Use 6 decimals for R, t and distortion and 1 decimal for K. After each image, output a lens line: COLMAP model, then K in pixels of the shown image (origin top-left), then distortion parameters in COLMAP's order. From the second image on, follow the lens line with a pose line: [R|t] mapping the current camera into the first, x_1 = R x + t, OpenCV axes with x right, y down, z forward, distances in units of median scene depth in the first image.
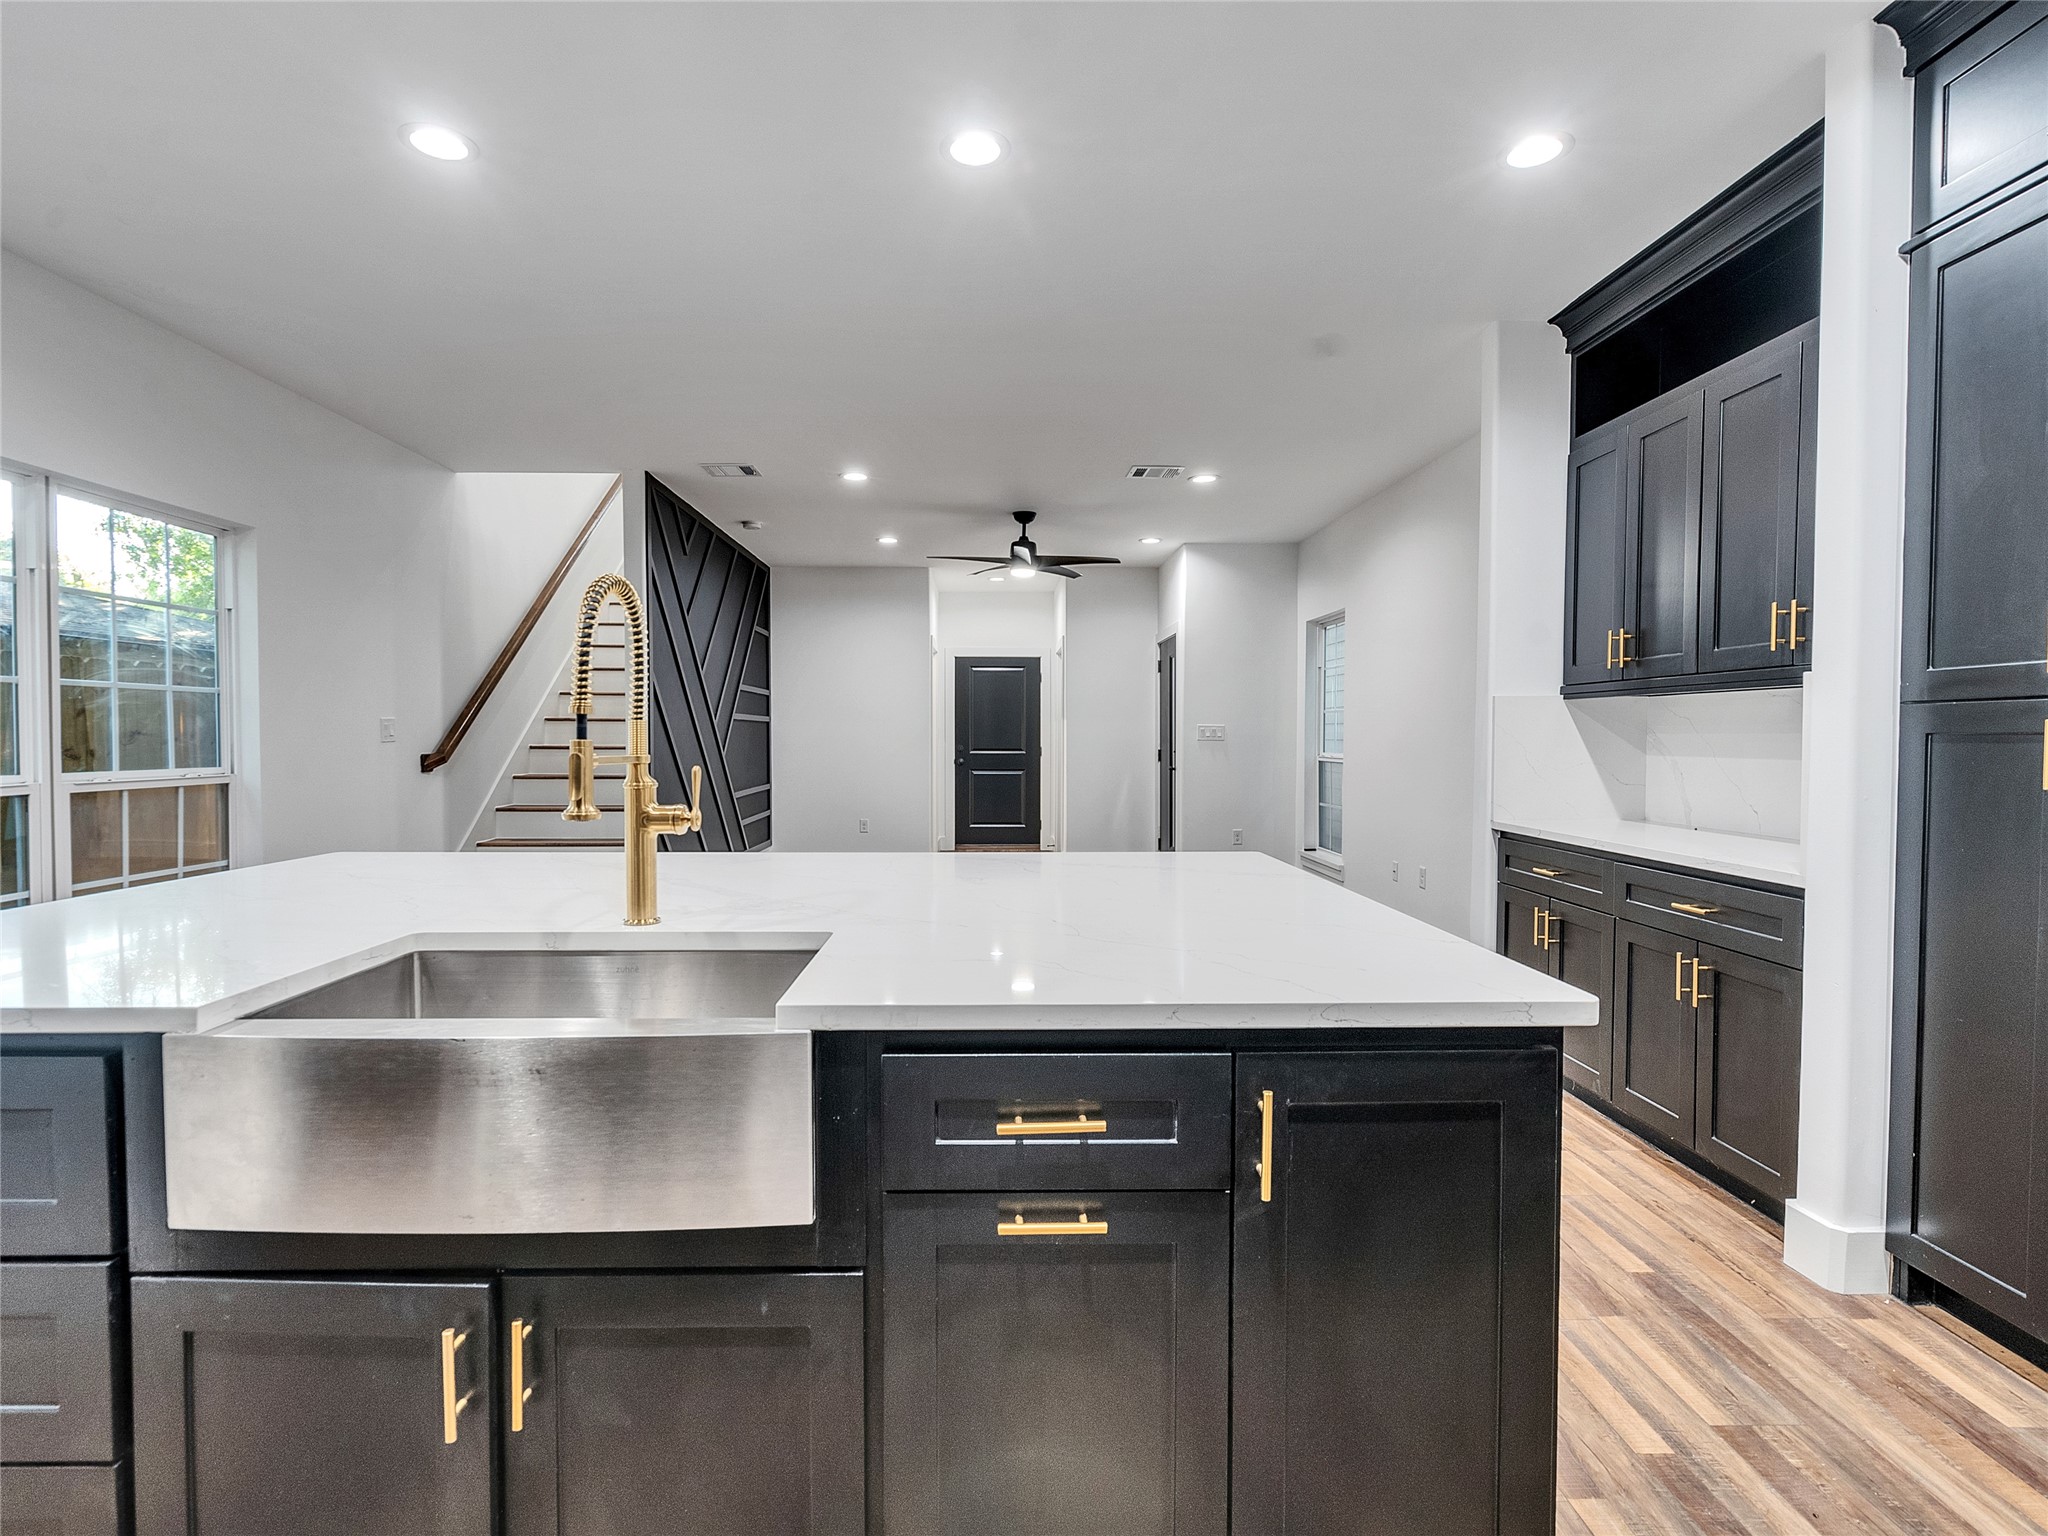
lens RADIAL K [[1044.5, 0, 1016.4], [0, 1044.5, 770.1], [0, 0, 1]] dist [-0.008335, 0.007087]
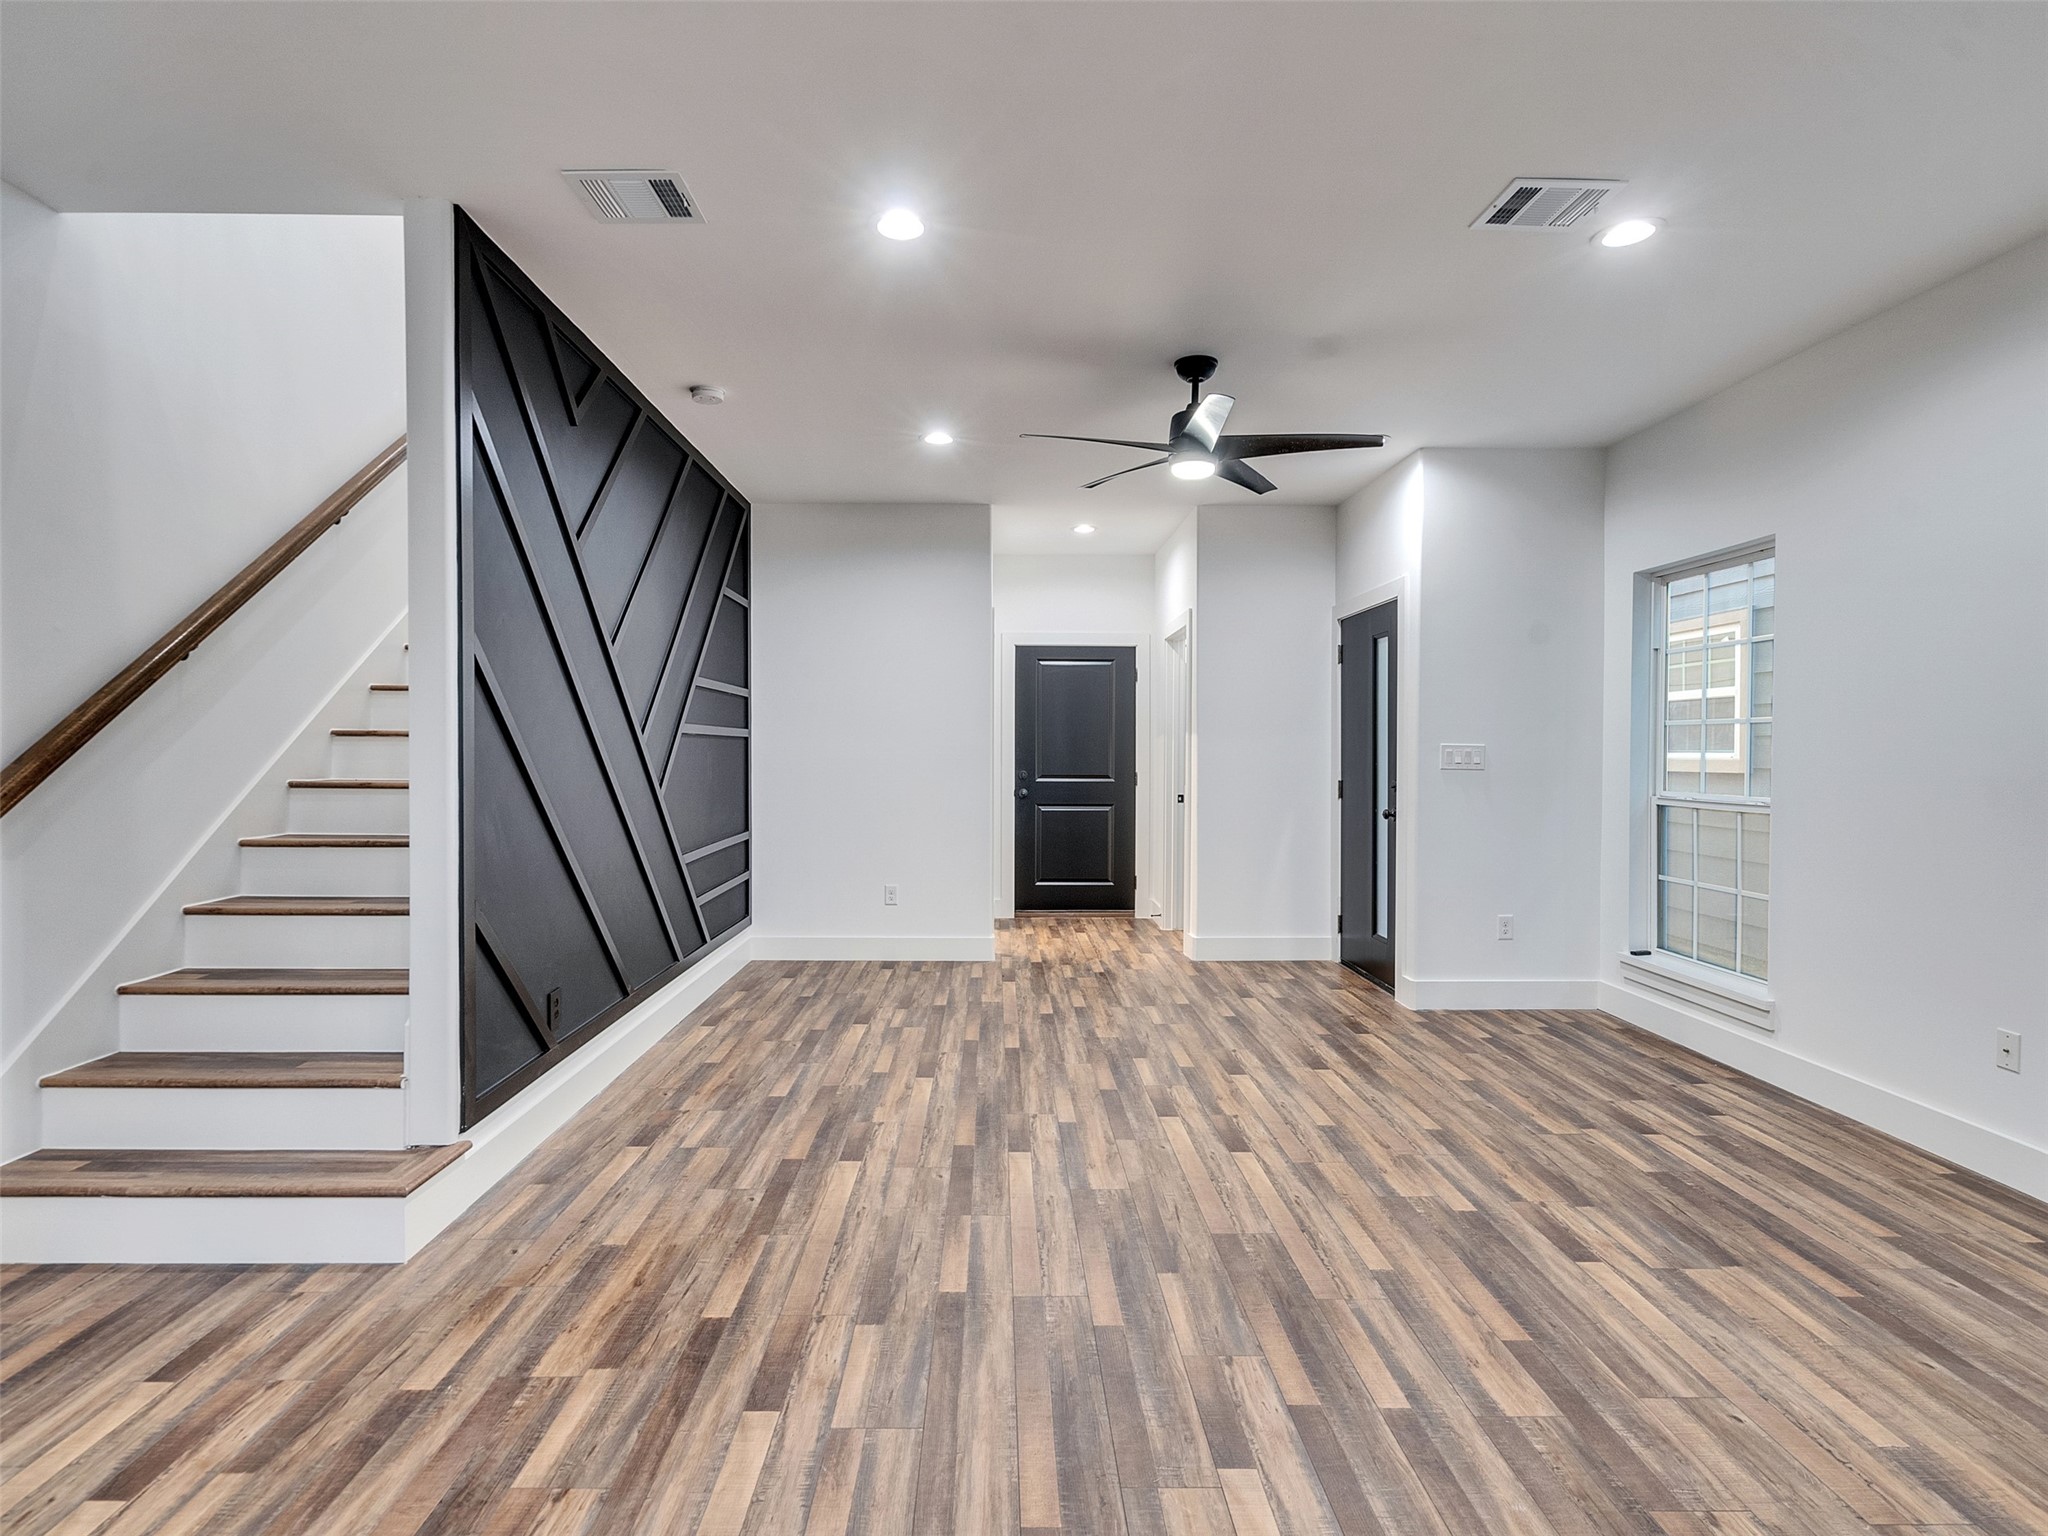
lens RADIAL K [[1044.5, 0, 1009.7], [0, 1044.5, 758.6], [0, 0, 1]] dist [-0.008335, 0.007087]
pose [[0.999911, 0.001909, -0.013192, -0.071522], [-0.002207, 0.999742, -0.022593, -0.020661], [0.013145, 0.022620, 0.999658, 0.388751]]
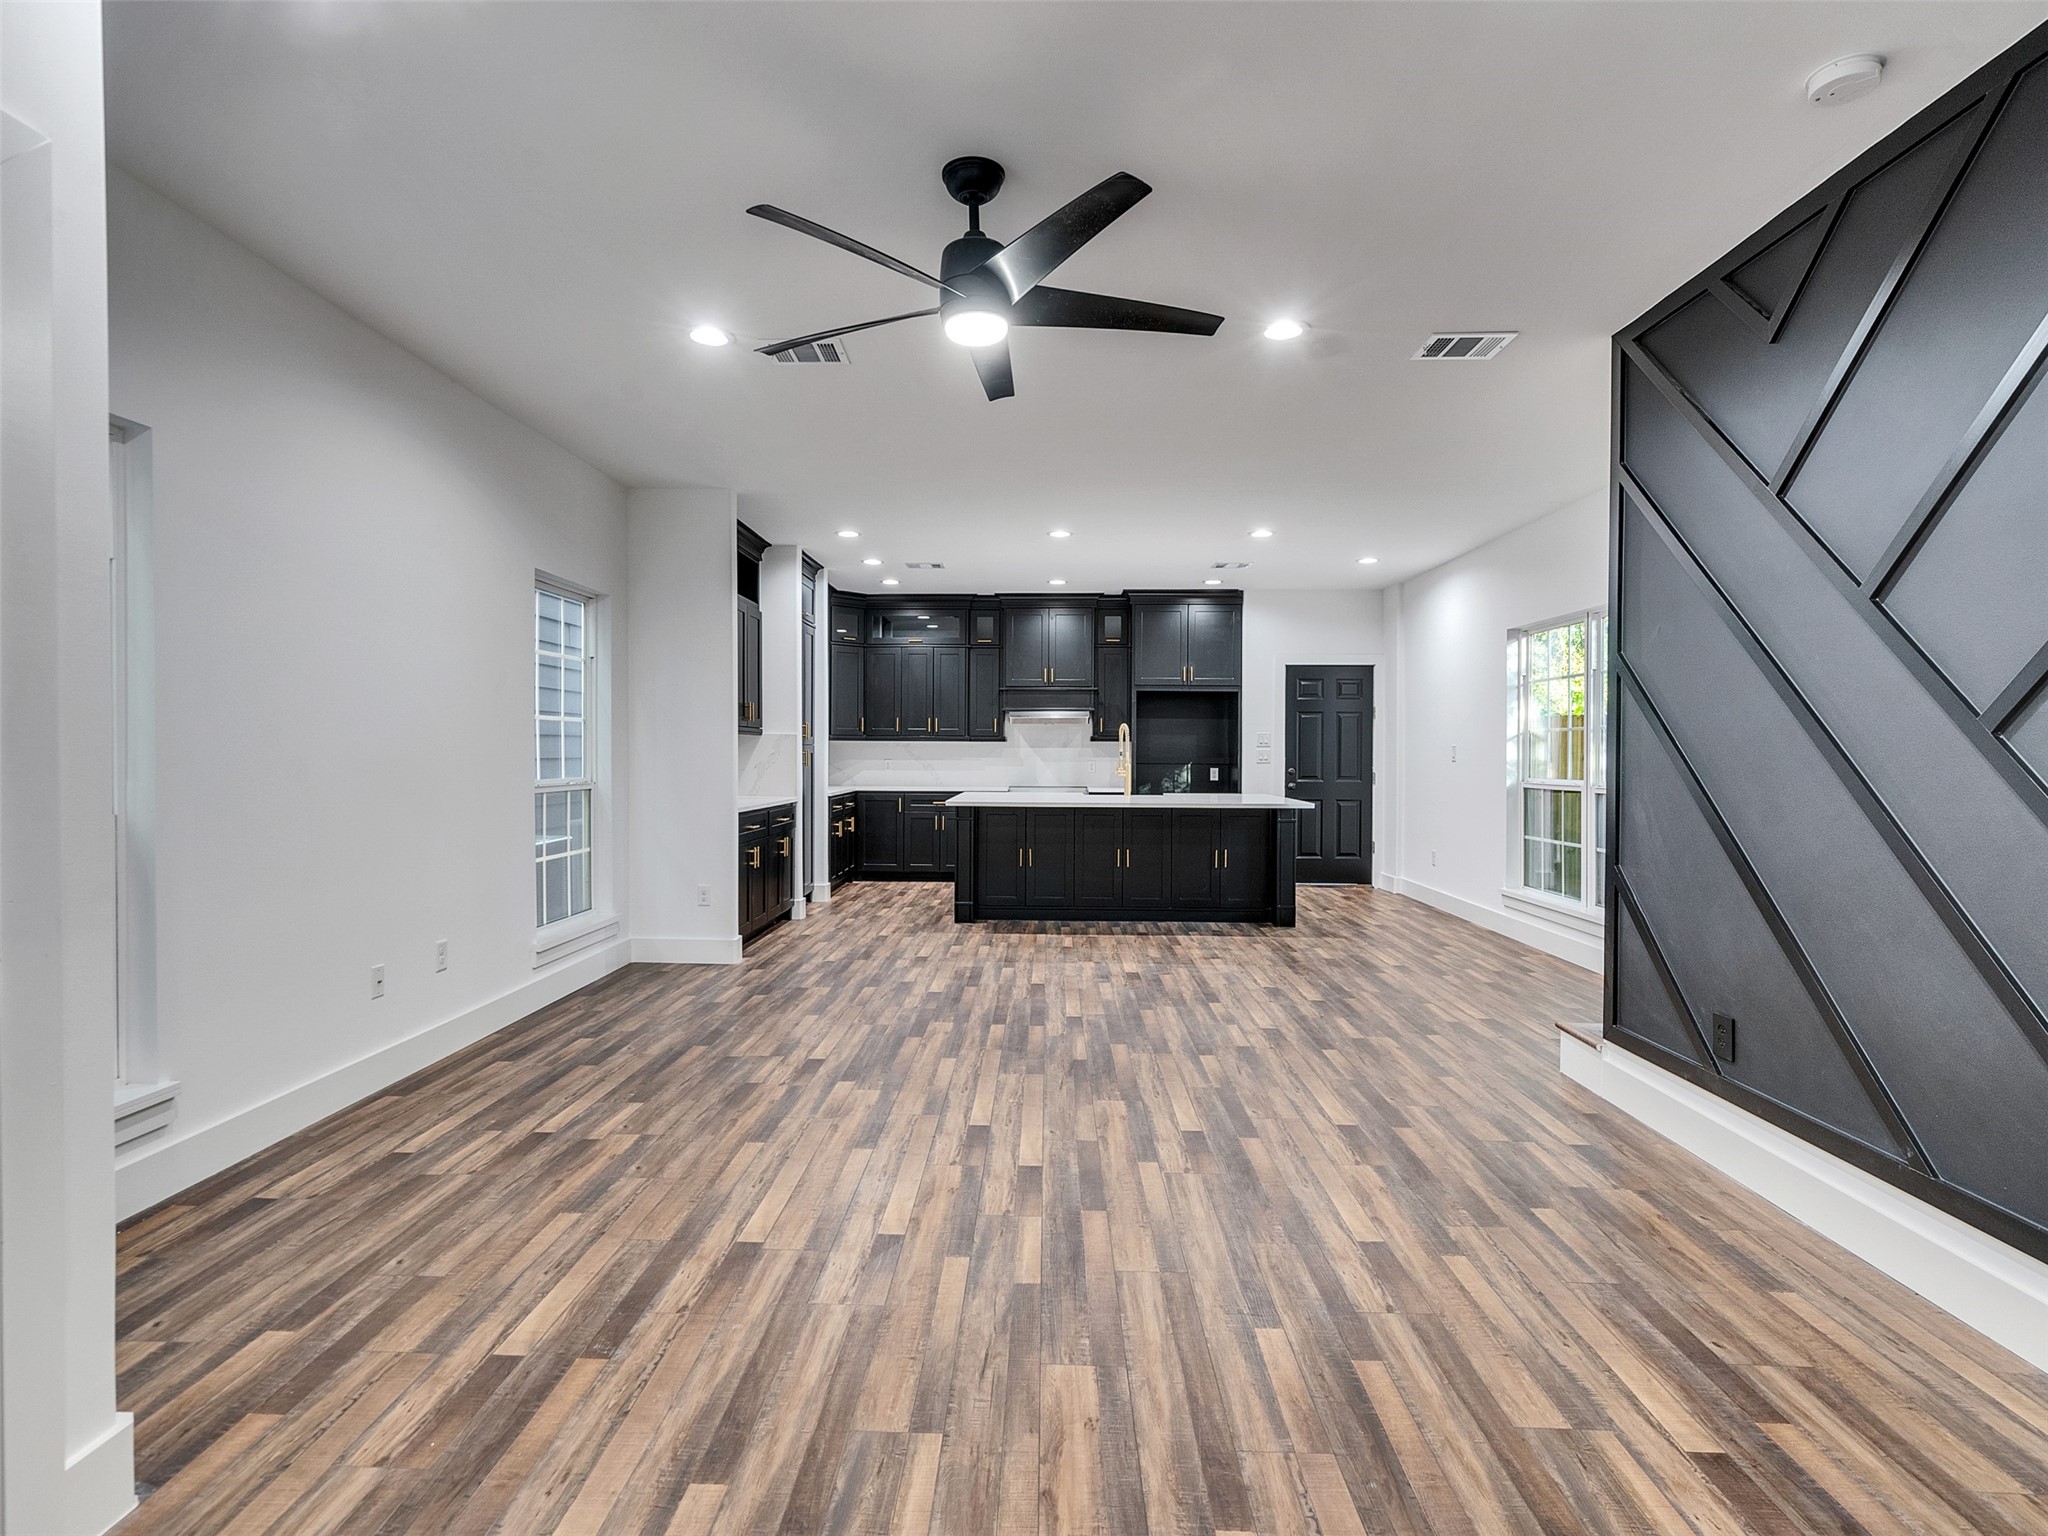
lens RADIAL K [[1044.5, 0, 1009.1], [0, 1044.5, 759.9], [0, 0, 1]] dist [-0.008335, 0.007087]
pose [[-0.997960, -0.006717, 0.063480, -0.025492], [-0.004268, 0.999244, 0.038646, -0.042103], [-0.063692, 0.038296, -0.997235, 1.205088]]
